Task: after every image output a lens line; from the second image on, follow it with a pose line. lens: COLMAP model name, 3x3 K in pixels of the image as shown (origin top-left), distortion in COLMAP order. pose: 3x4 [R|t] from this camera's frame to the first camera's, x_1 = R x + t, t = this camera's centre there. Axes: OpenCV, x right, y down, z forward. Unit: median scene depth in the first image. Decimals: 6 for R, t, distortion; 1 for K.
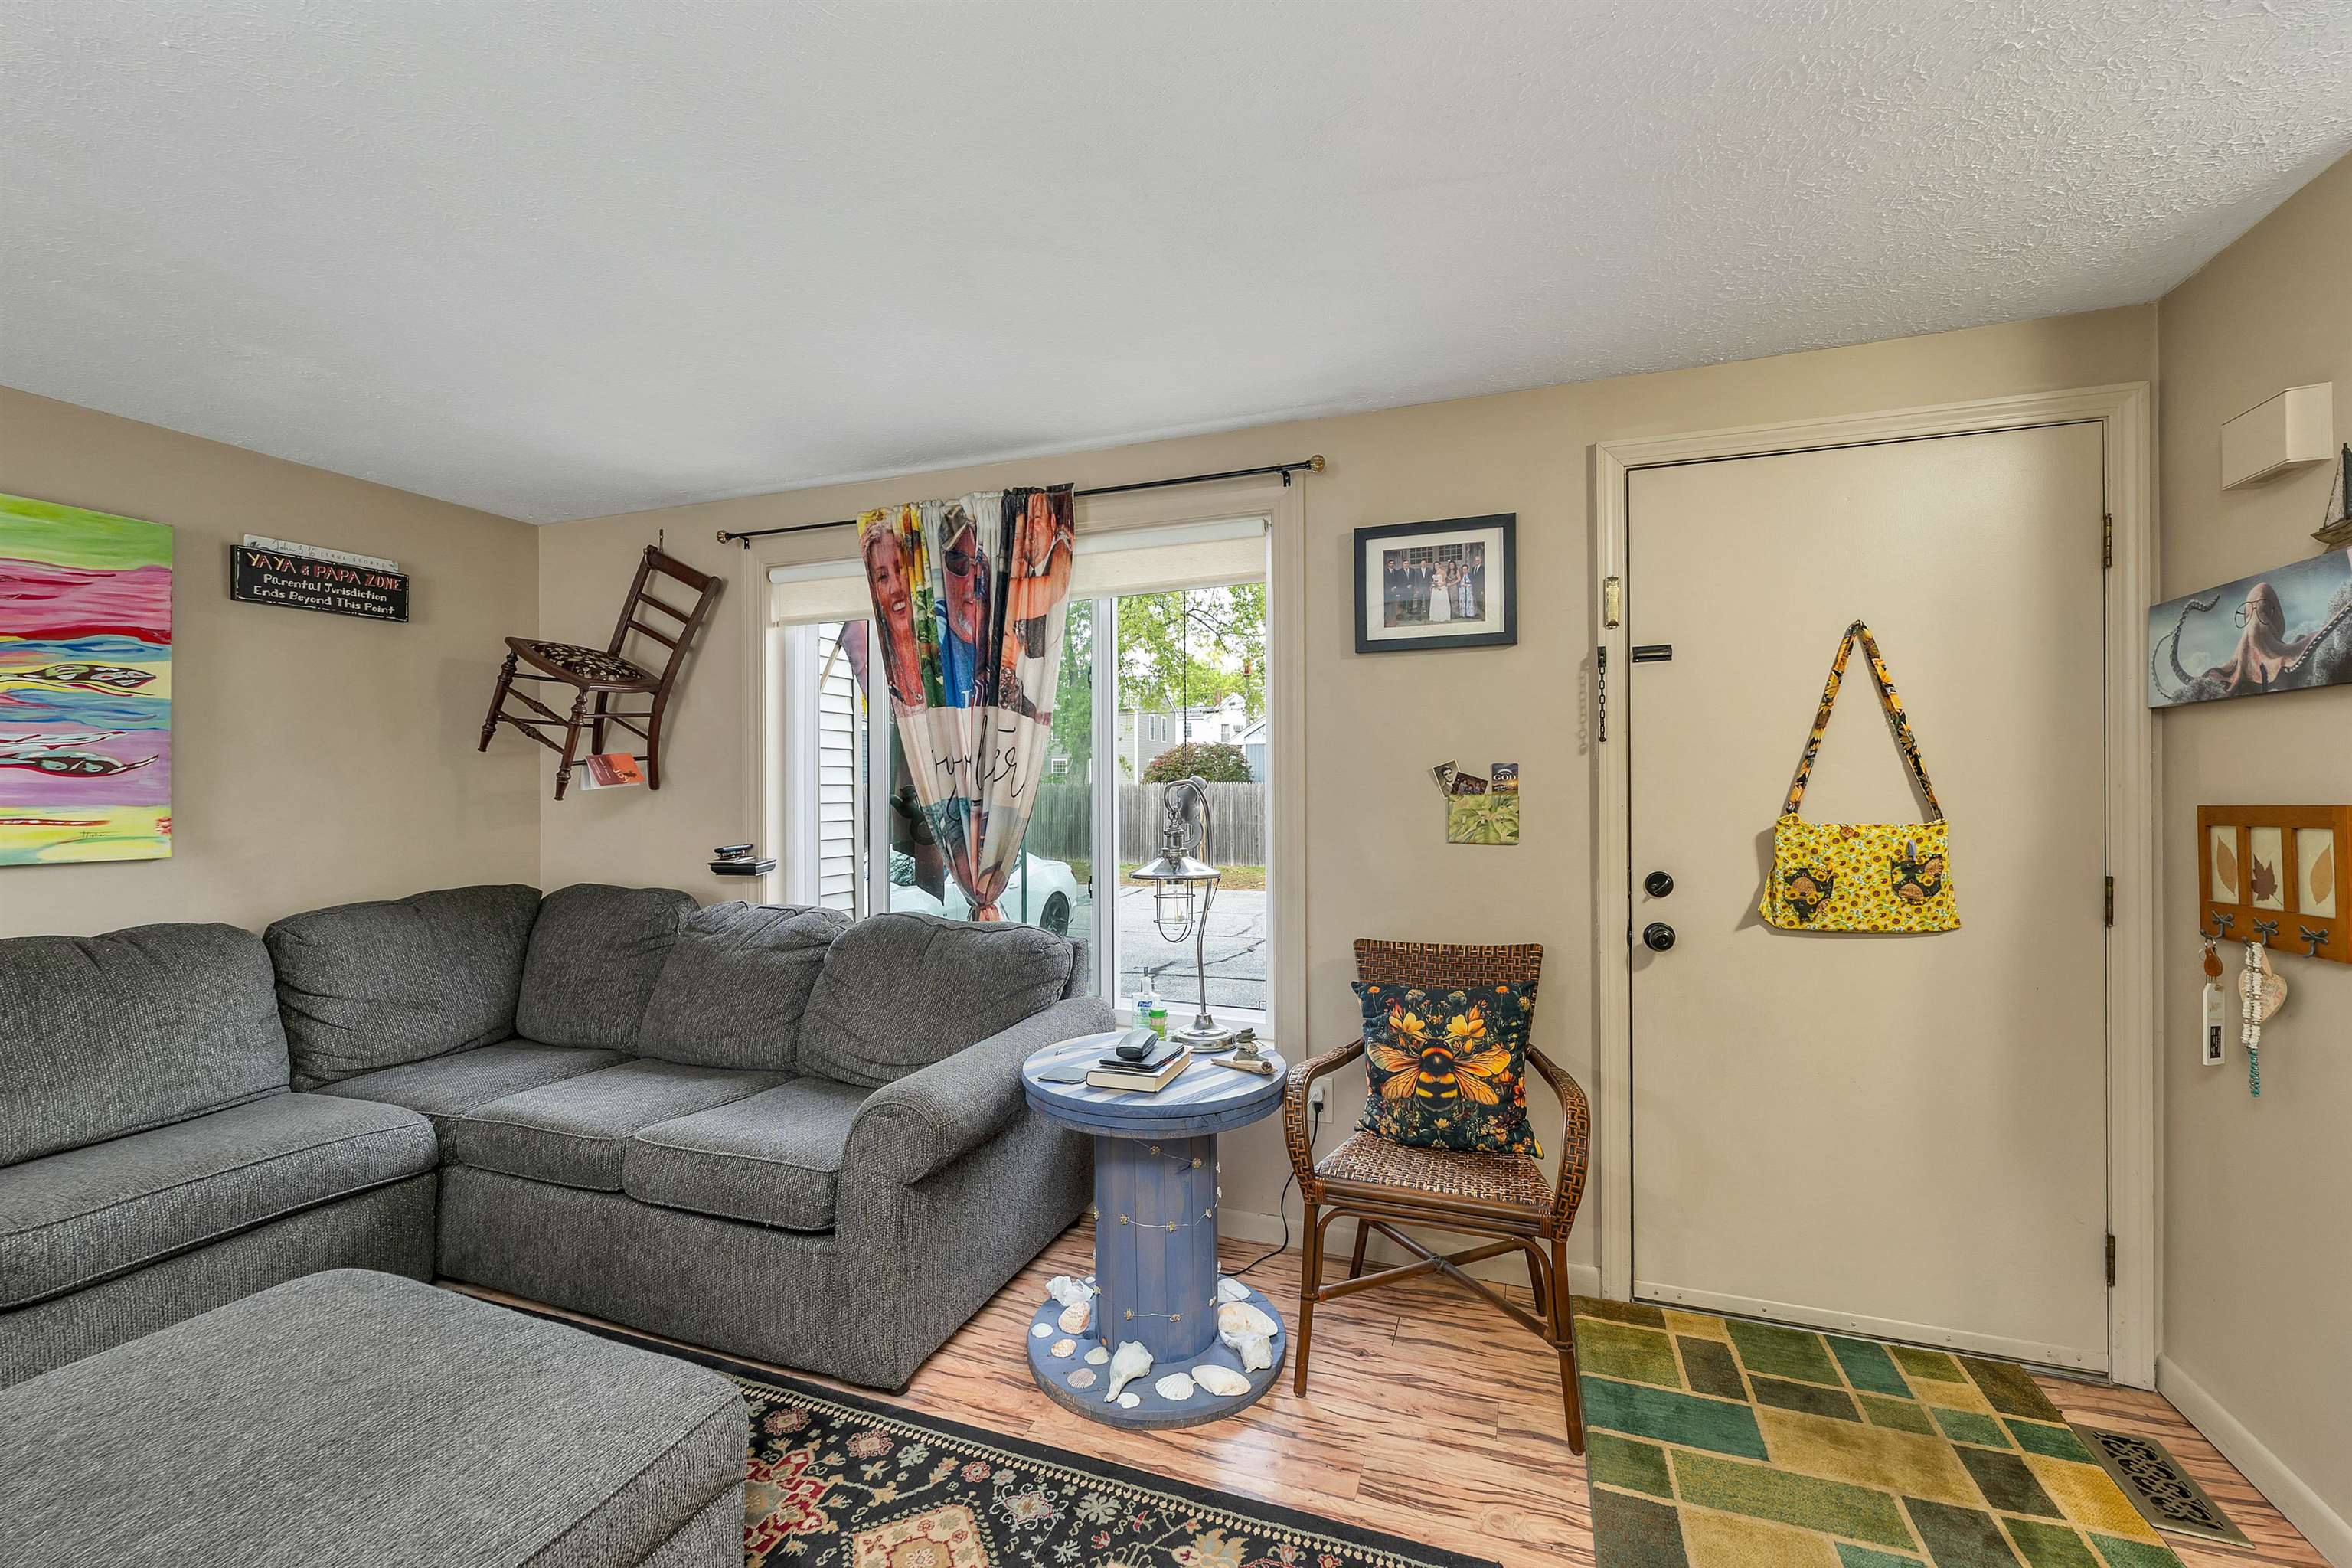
lens RADIAL K [[981.1, 0, 1165.6], [0, 981.1, 780.3], [0, 0, 1]] dist [0.004750, -0.001252]
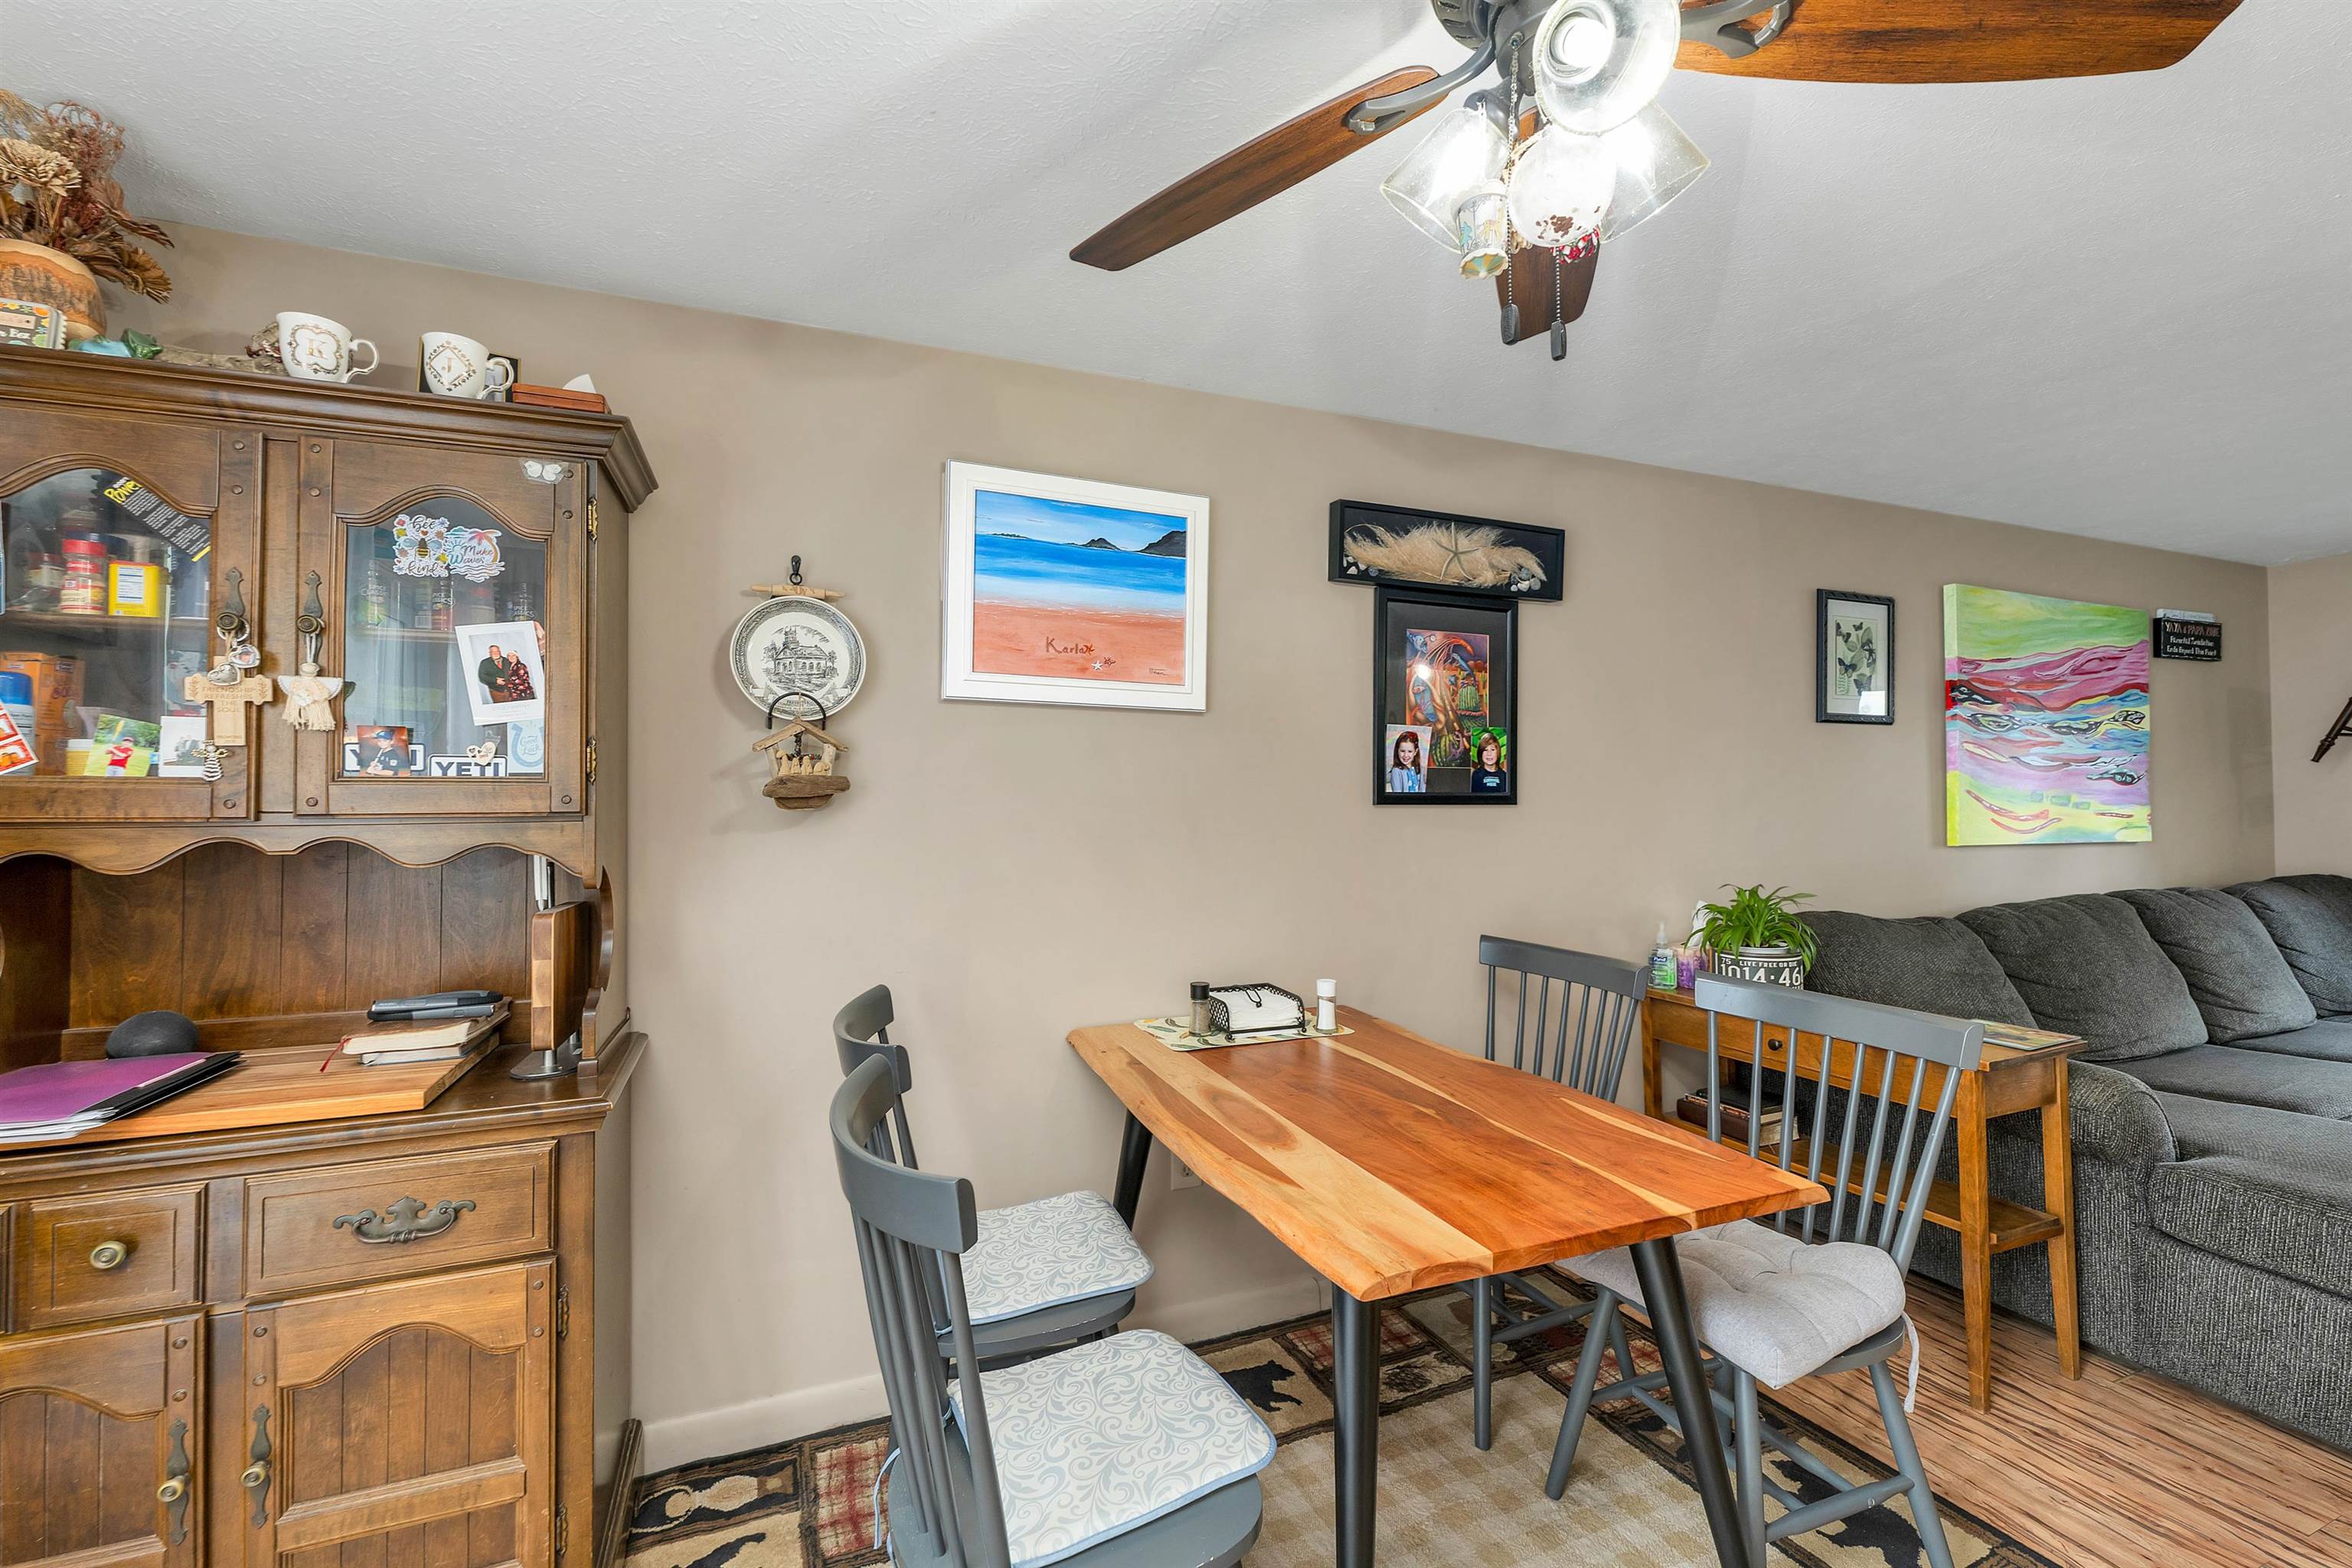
lens RADIAL K [[981.1, 0, 1152.7], [0, 981.1, 785.2], [0, 0, 1]] dist [0.004750, -0.001252]
pose [[0.683168, -0.008505, -0.730212, -1.026316], [0.005628, 0.999964, -0.006382, -0.002604], [0.730240, 0.000251, 0.683191, -1.116295]]
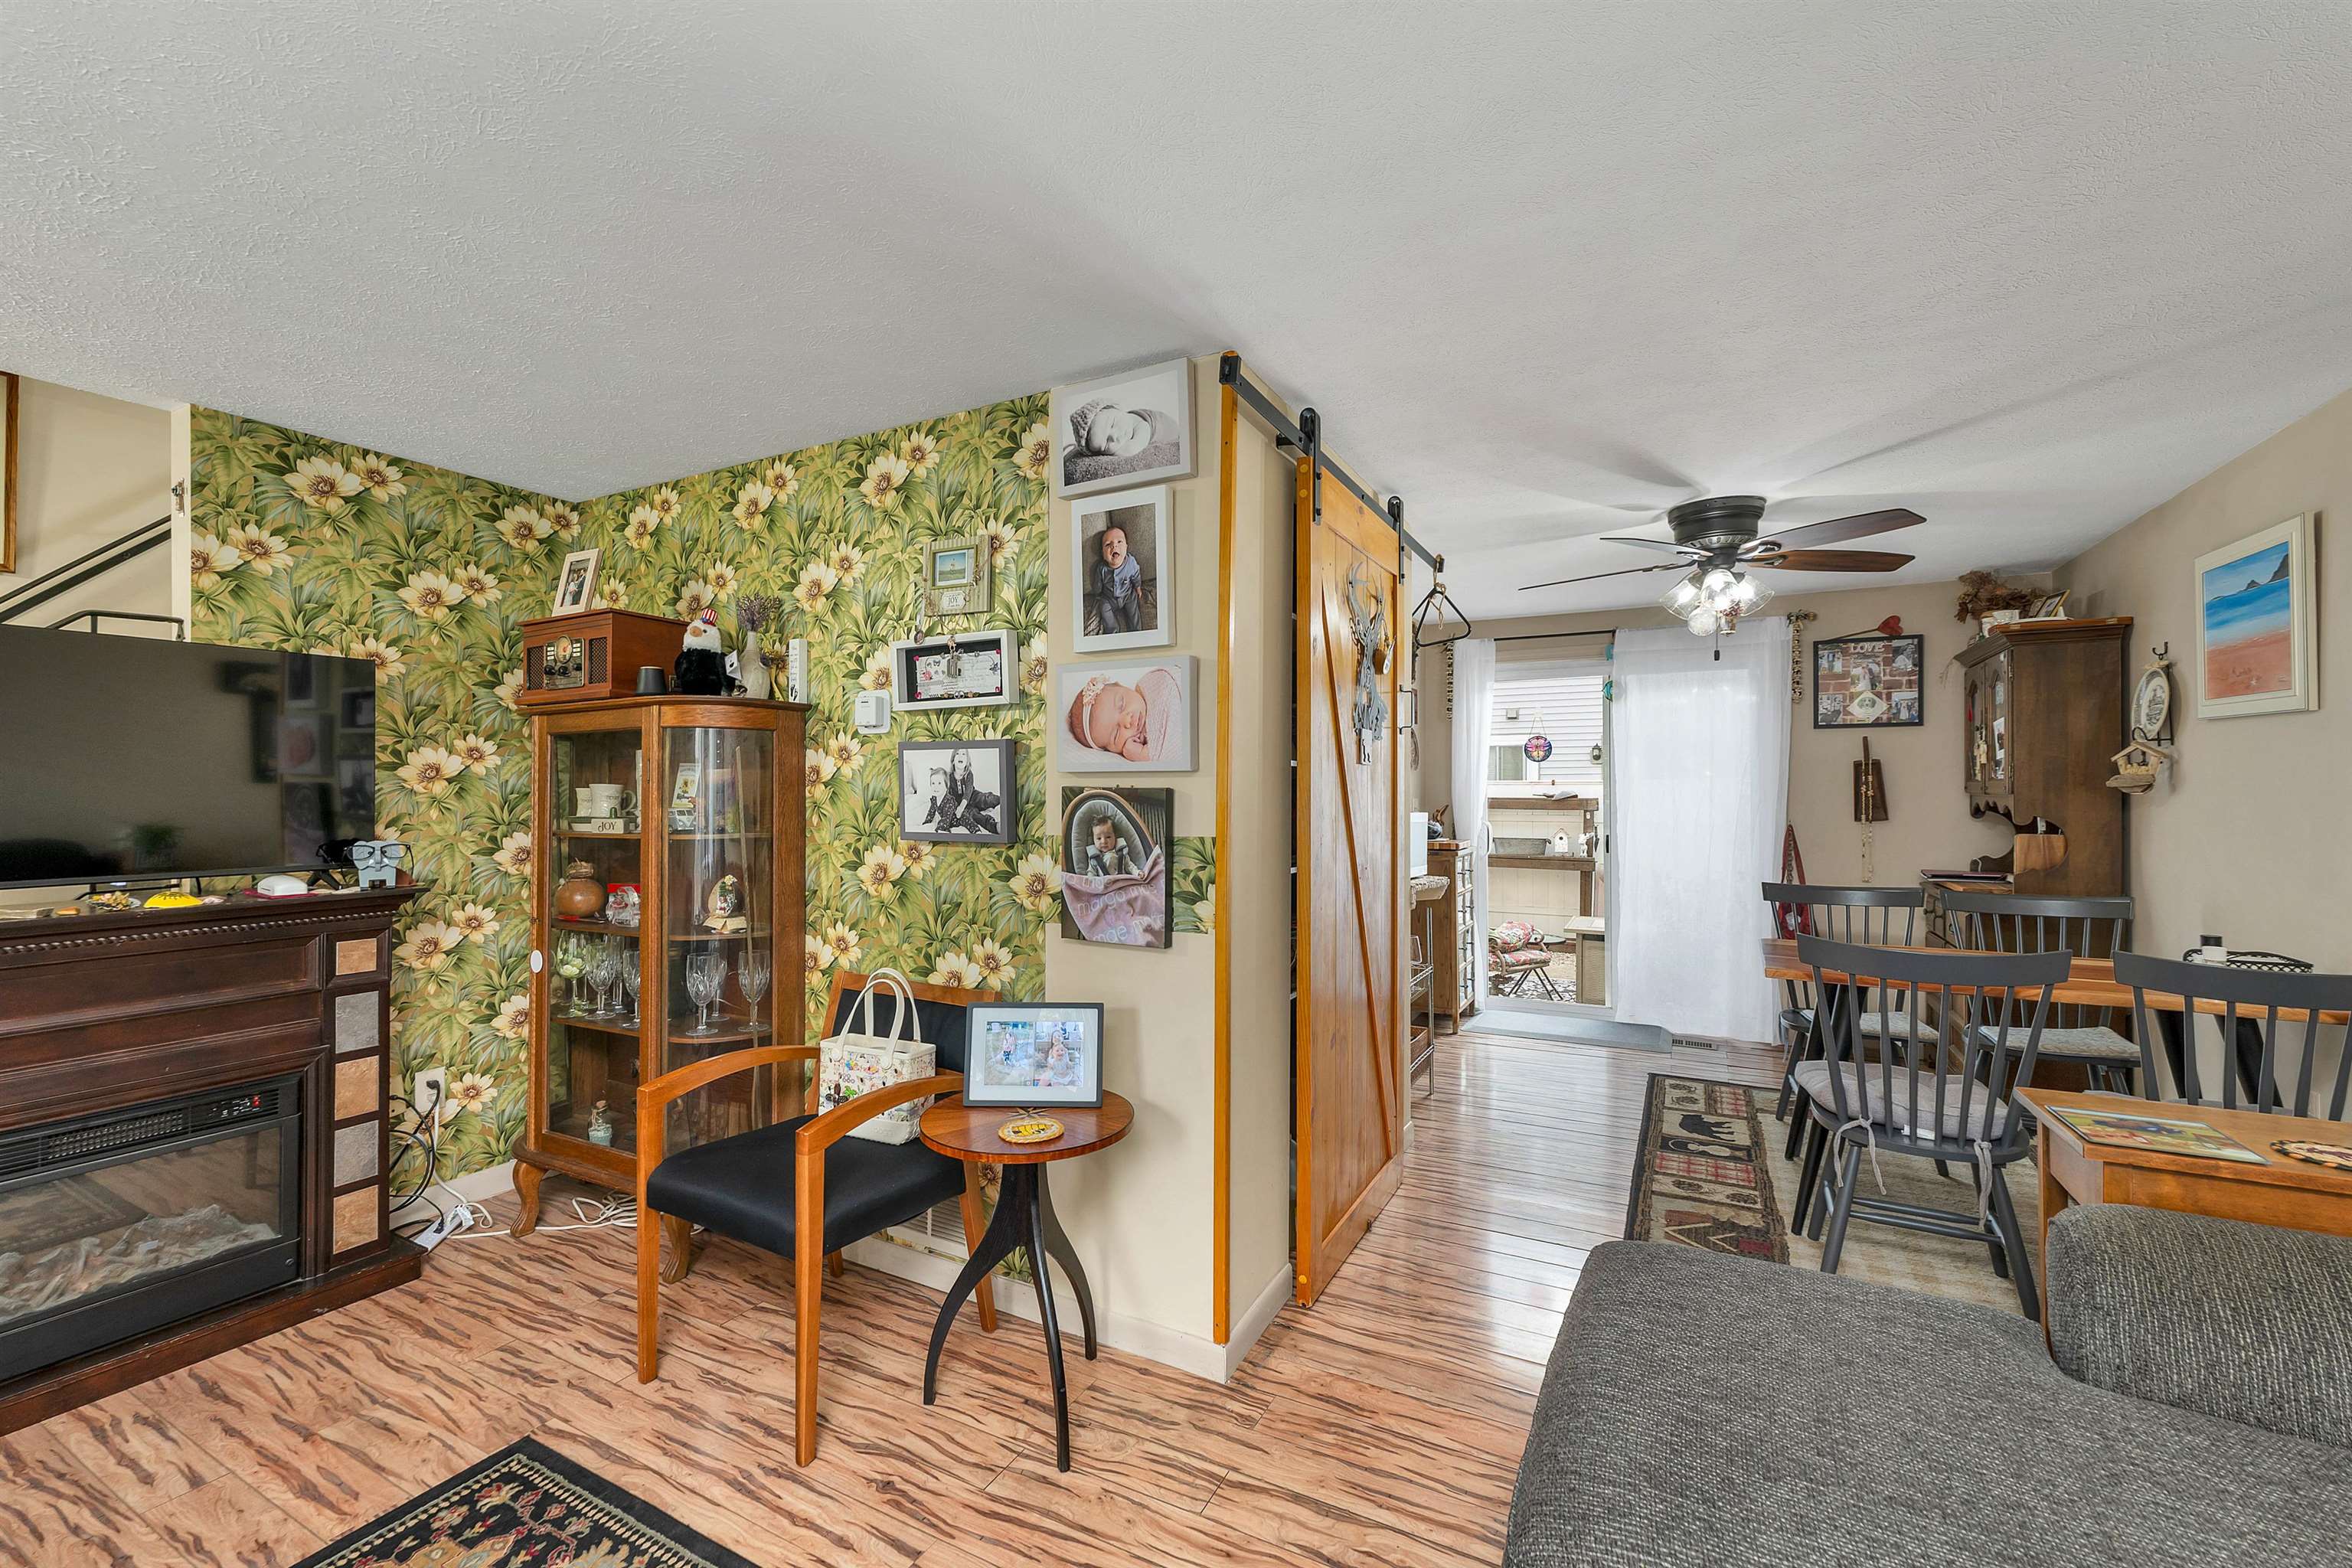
lens RADIAL K [[981.1, 0, 1152.5], [0, 981.1, 780.6], [0, 0, 1]] dist [0.004750, -0.001252]
pose [[-0.992038, 0.006837, 0.125755, -0.607364], [0.005128, 0.999890, -0.013908, 0.003569], [-0.125836, -0.013152, -0.991964, 0.722687]]
